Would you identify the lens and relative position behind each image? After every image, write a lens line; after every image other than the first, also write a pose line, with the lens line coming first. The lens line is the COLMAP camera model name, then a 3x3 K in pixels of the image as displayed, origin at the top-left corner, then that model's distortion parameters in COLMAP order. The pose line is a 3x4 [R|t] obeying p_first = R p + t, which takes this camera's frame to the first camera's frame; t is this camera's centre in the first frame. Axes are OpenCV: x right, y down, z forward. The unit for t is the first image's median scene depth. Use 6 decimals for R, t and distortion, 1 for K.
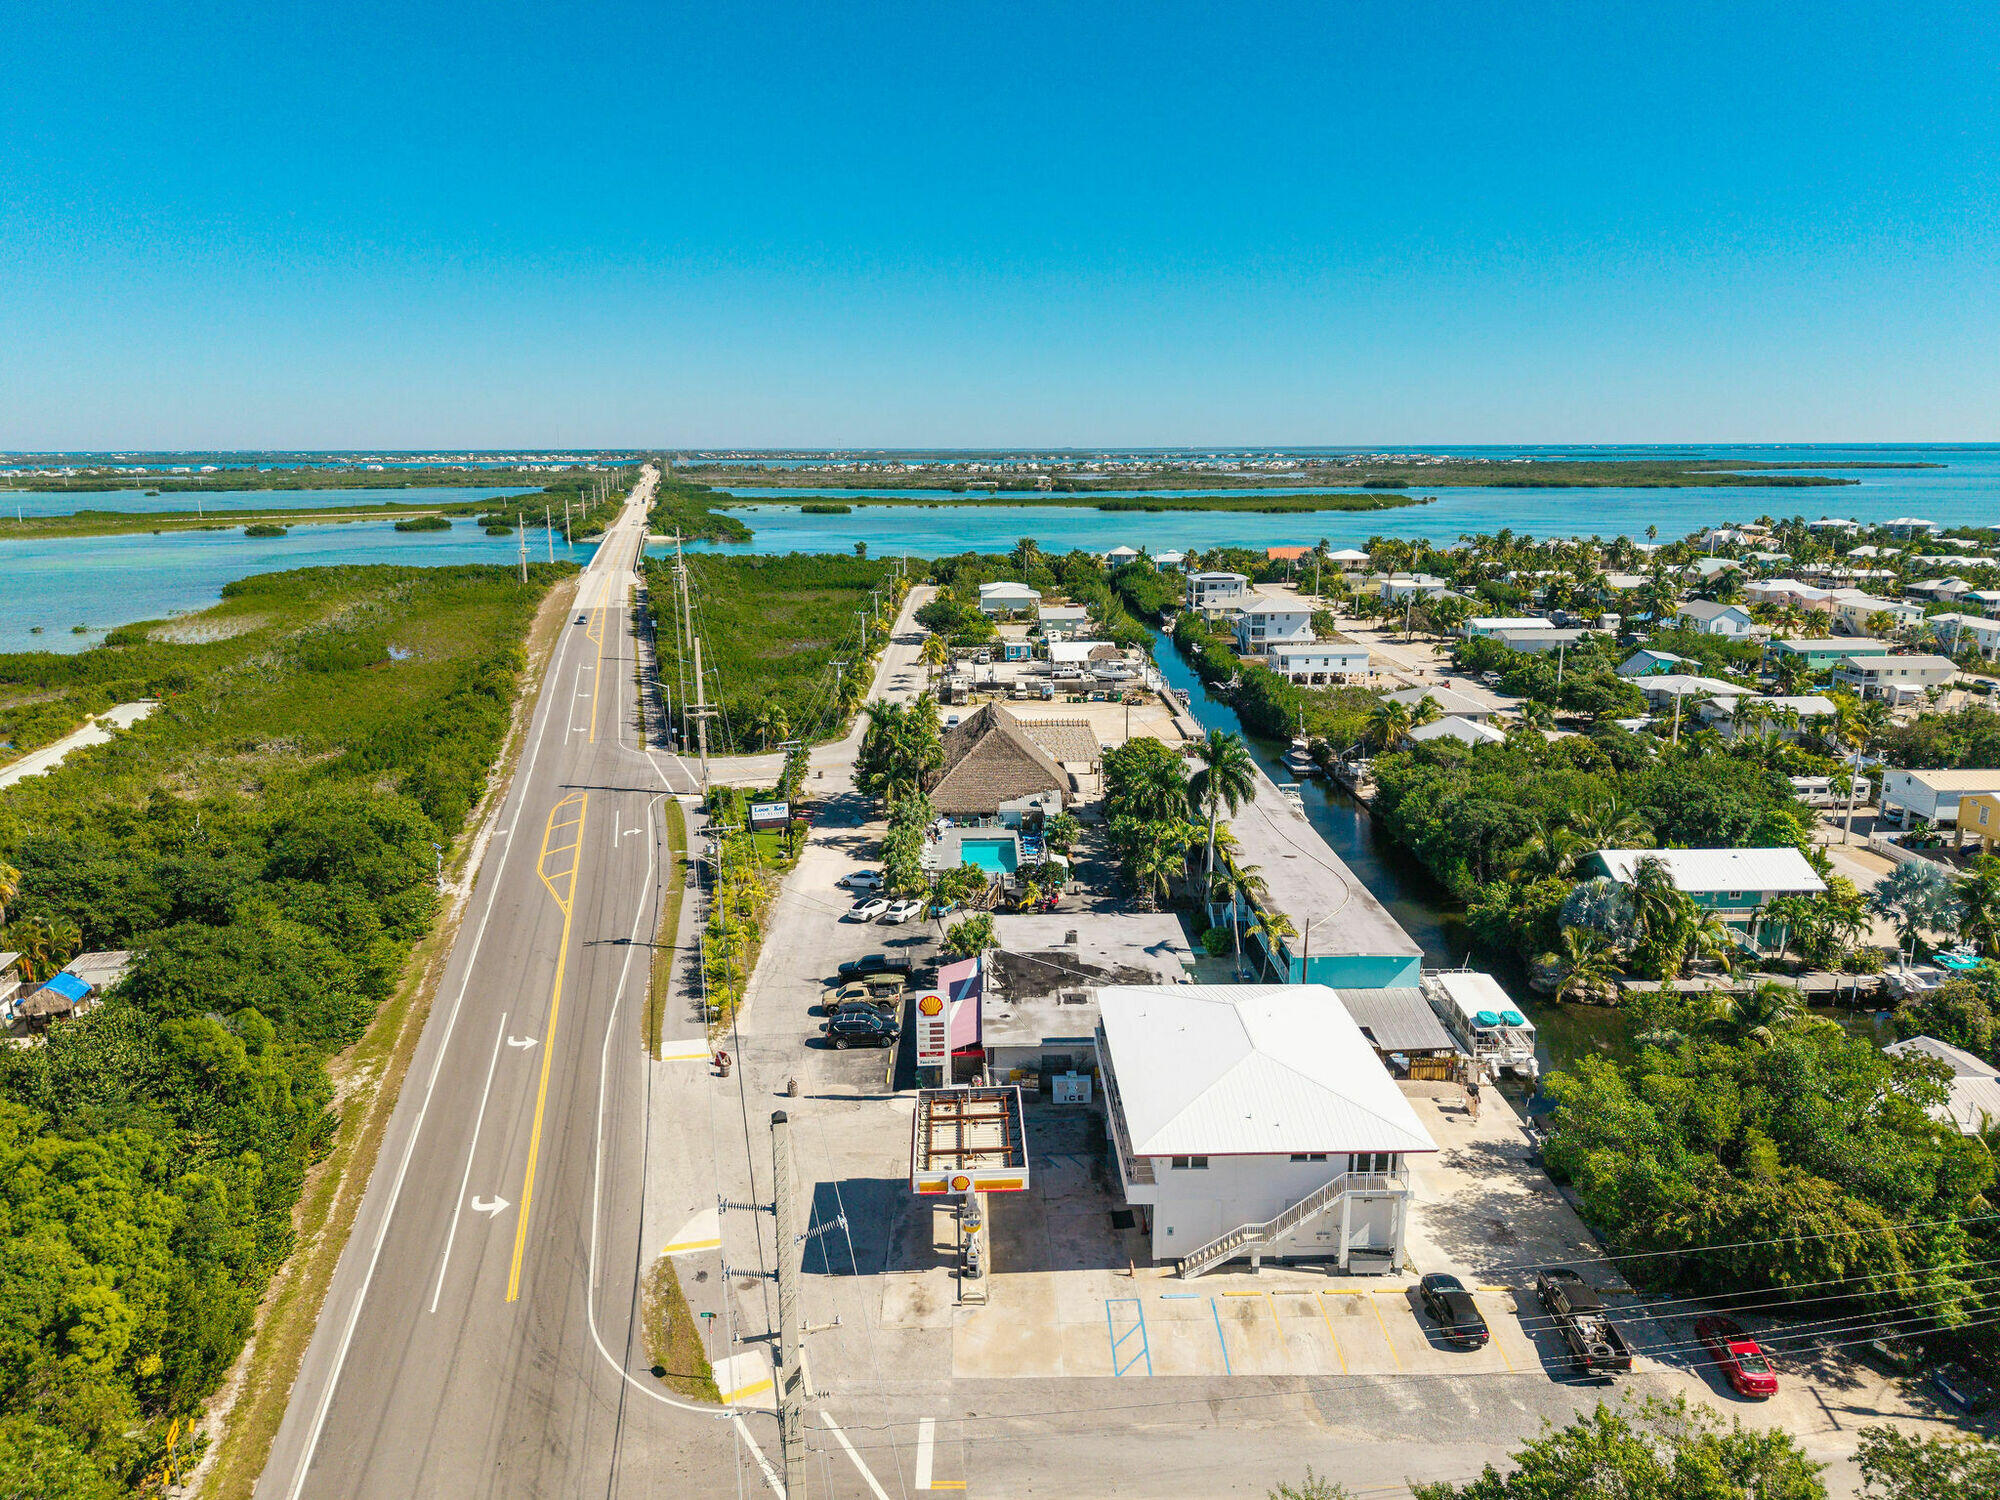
lens RADIAL K [[1344.8, 0, 997.0], [0, 1344.8, 760.7], [0, 0, 1]] dist [0.019032, -0.022911]
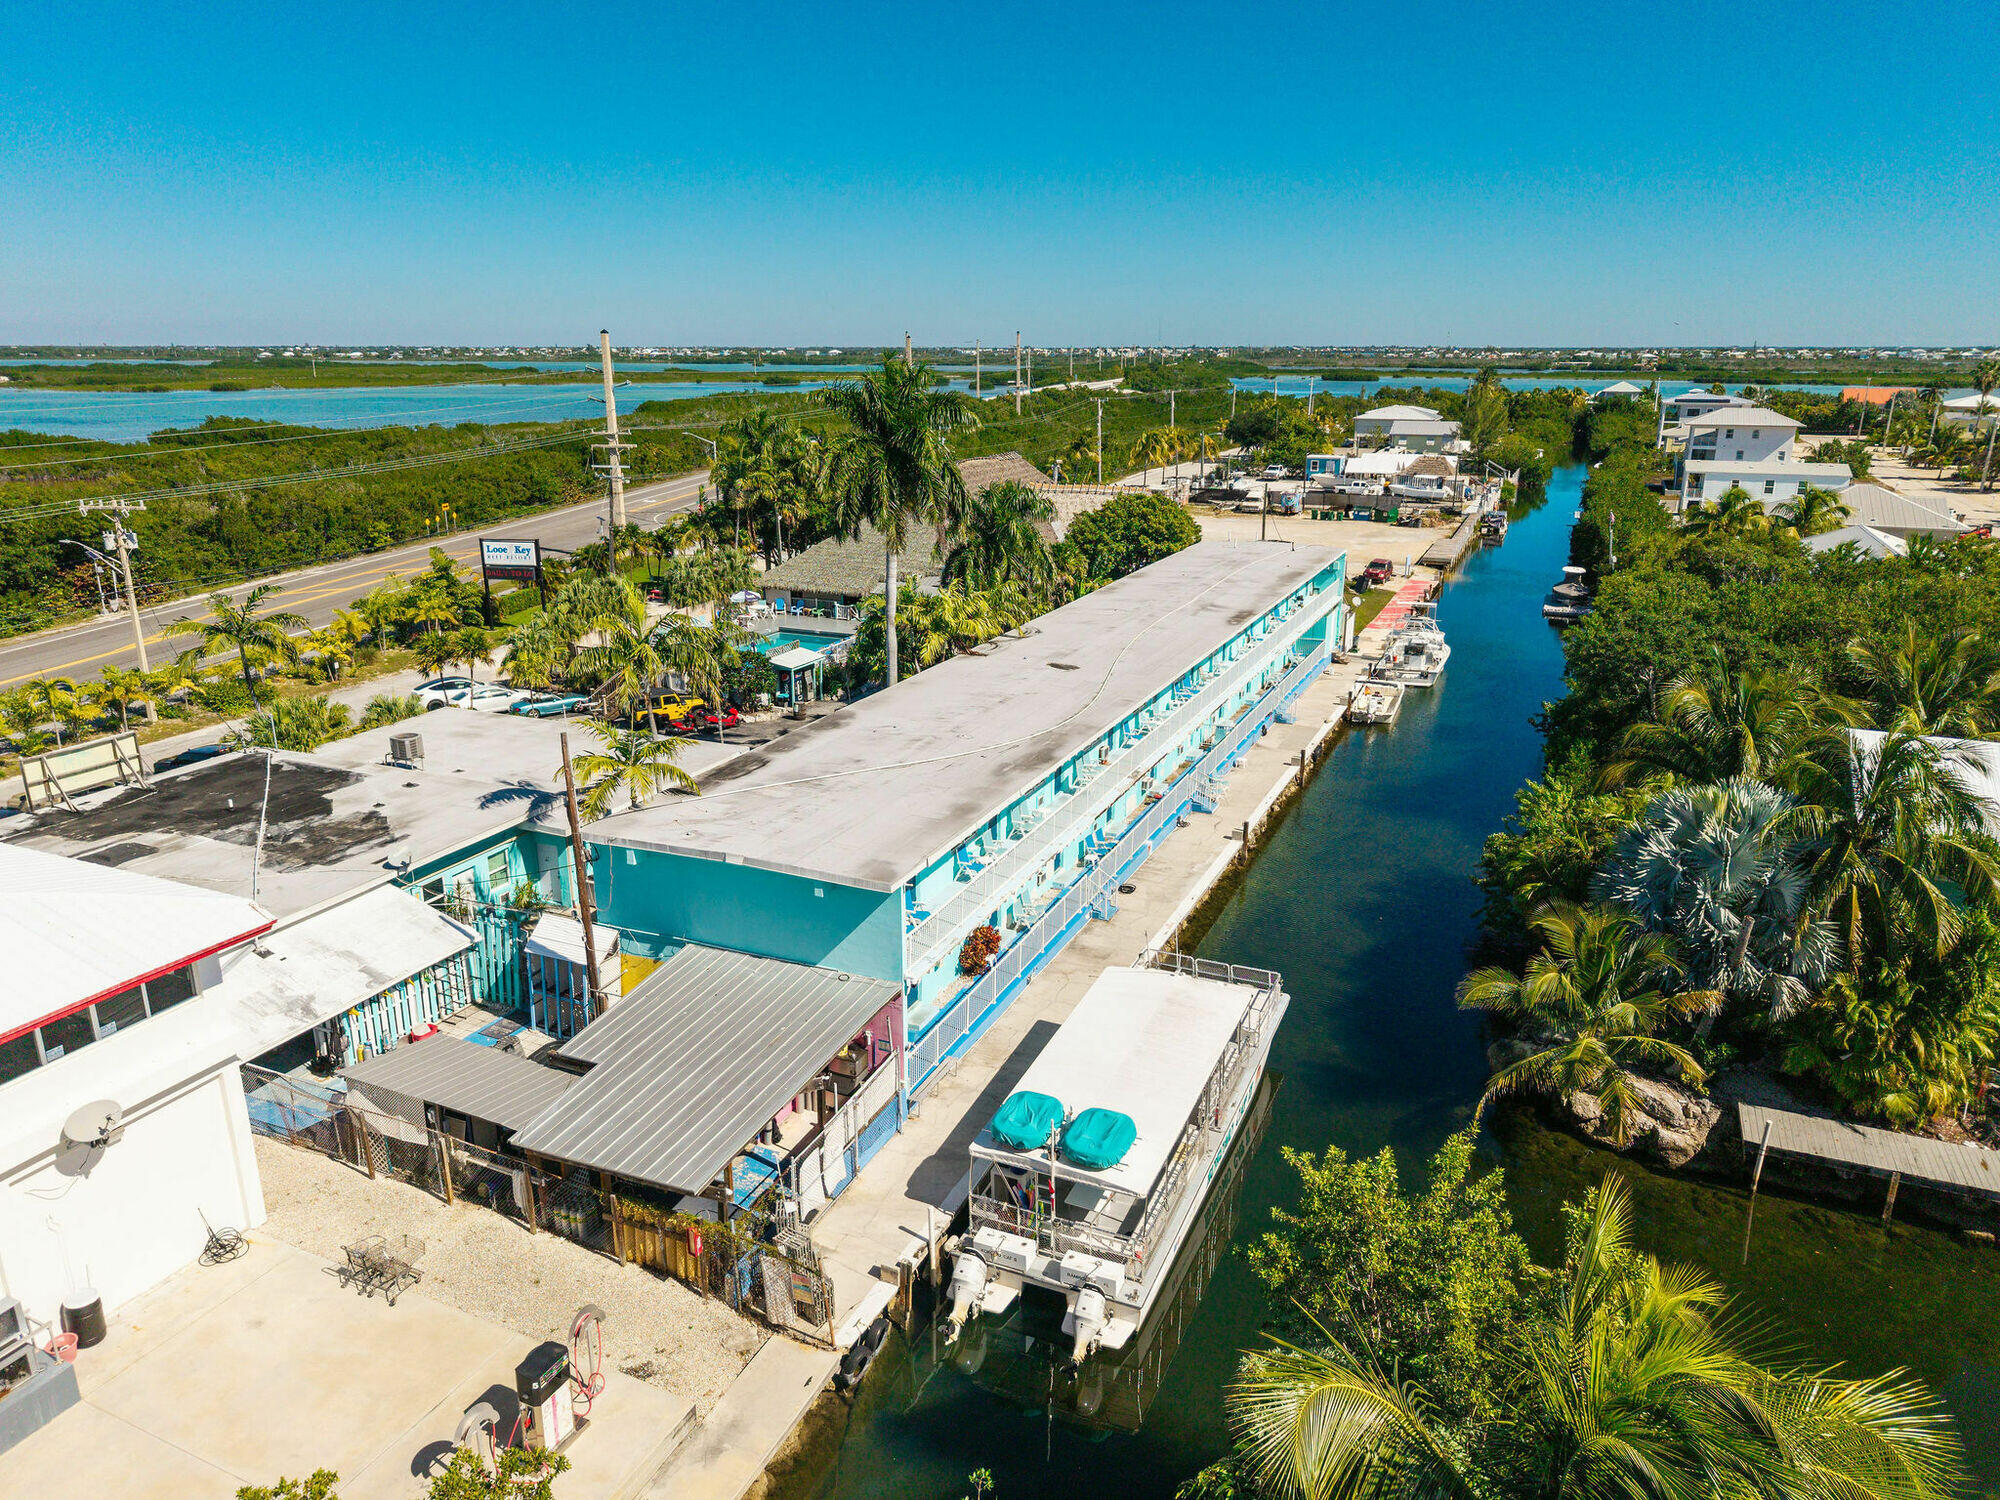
lens RADIAL K [[1344.8, 0, 995.8], [0, 1344.8, 754.7], [0, 0, 1]] dist [0.019032, -0.022911]
pose [[0.906729, 0.126223, -0.402381, 0.184387], [-0.100067, 0.991303, 0.085470, 0.031062], [0.409669, -0.037234, 0.911474, 0.278030]]
